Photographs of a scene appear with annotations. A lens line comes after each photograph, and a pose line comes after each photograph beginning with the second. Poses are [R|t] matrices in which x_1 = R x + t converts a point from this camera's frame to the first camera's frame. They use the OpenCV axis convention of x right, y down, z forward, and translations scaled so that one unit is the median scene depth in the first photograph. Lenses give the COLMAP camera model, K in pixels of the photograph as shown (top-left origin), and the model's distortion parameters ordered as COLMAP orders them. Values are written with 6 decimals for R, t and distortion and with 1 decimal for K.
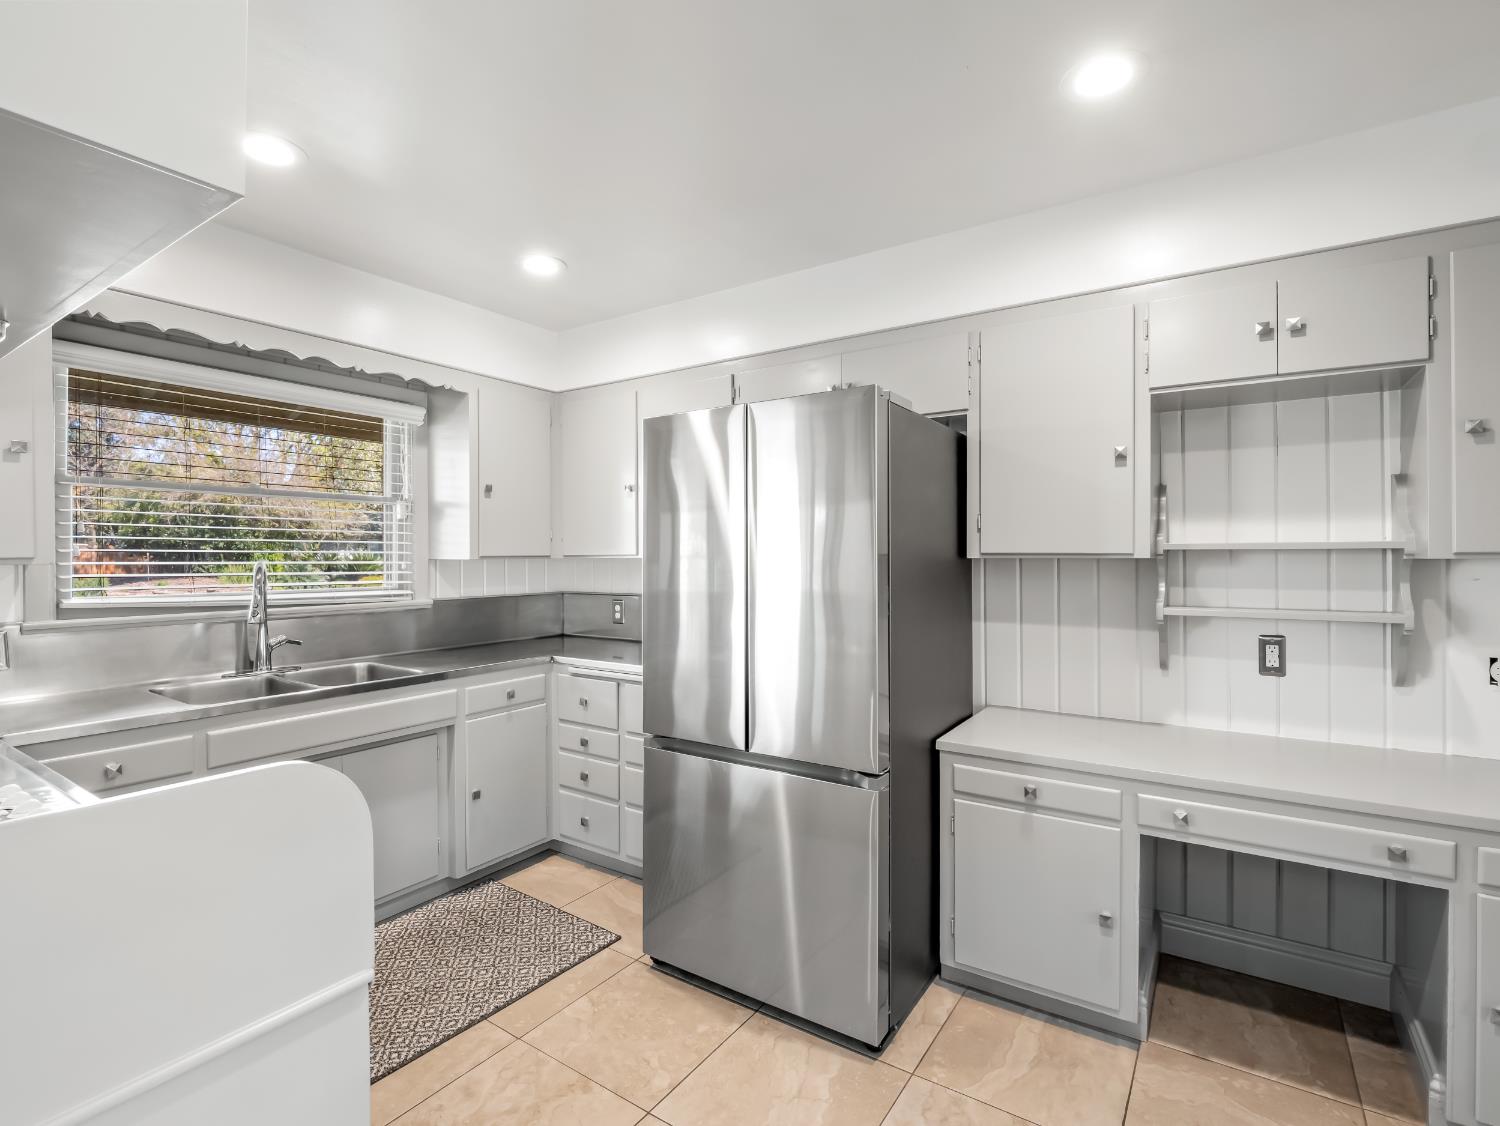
lens RADIAL K [[719.9, 0, 742.3], [0, 719.9, 555.7], [0, 0, 1]] dist [-0.015744, -0.000483]
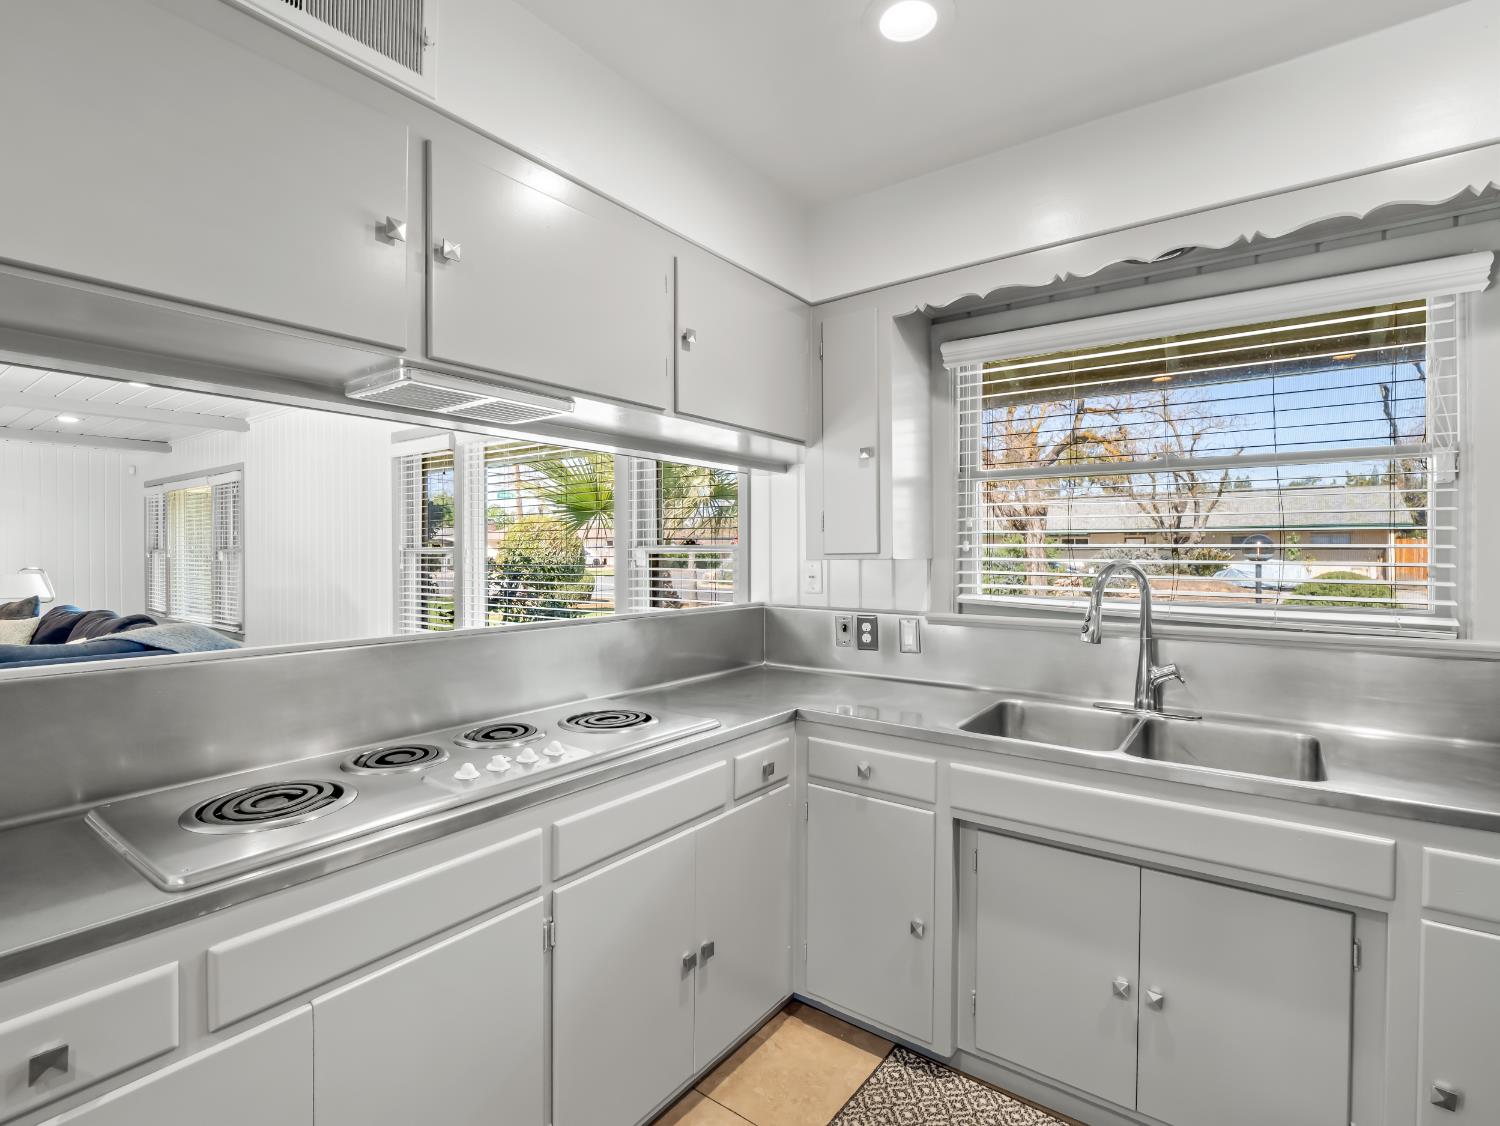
lens RADIAL K [[719.9, 0, 745.5], [0, 719.9, 558.4], [0, 0, 1]] dist [-0.015744, -0.000483]
pose [[-0.048891, 0.013473, -0.998713, 0.093131], [0.000352, 0.999909, 0.013472, -0.003822], [0.998804, 0.000307, -0.048892, 0.739716]]
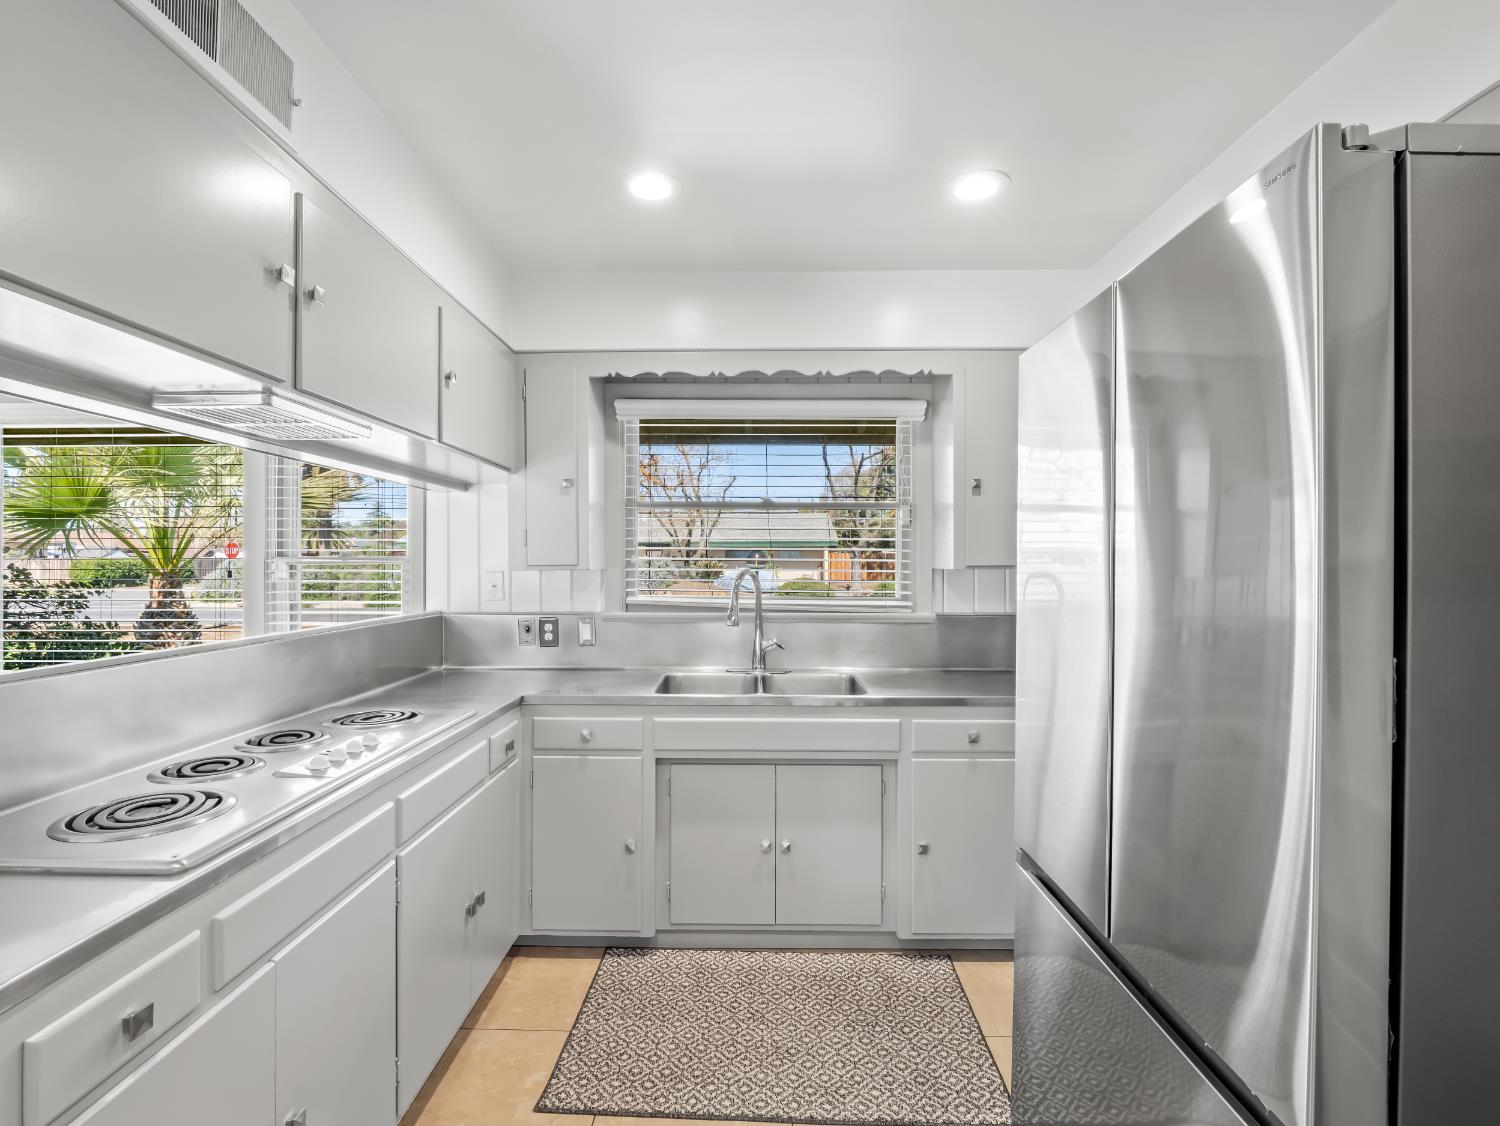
lens RADIAL K [[719.9, 0, 743.9], [0, 719.9, 563.4], [0, 0, 1]] dist [-0.015744, -0.000483]
pose [[0.546596, 0.005776, -0.837376, 0.272694], [-0.003709, 0.999983, 0.004476, -0.006759], [0.837388, 0.000659, 0.546609, 0.452184]]
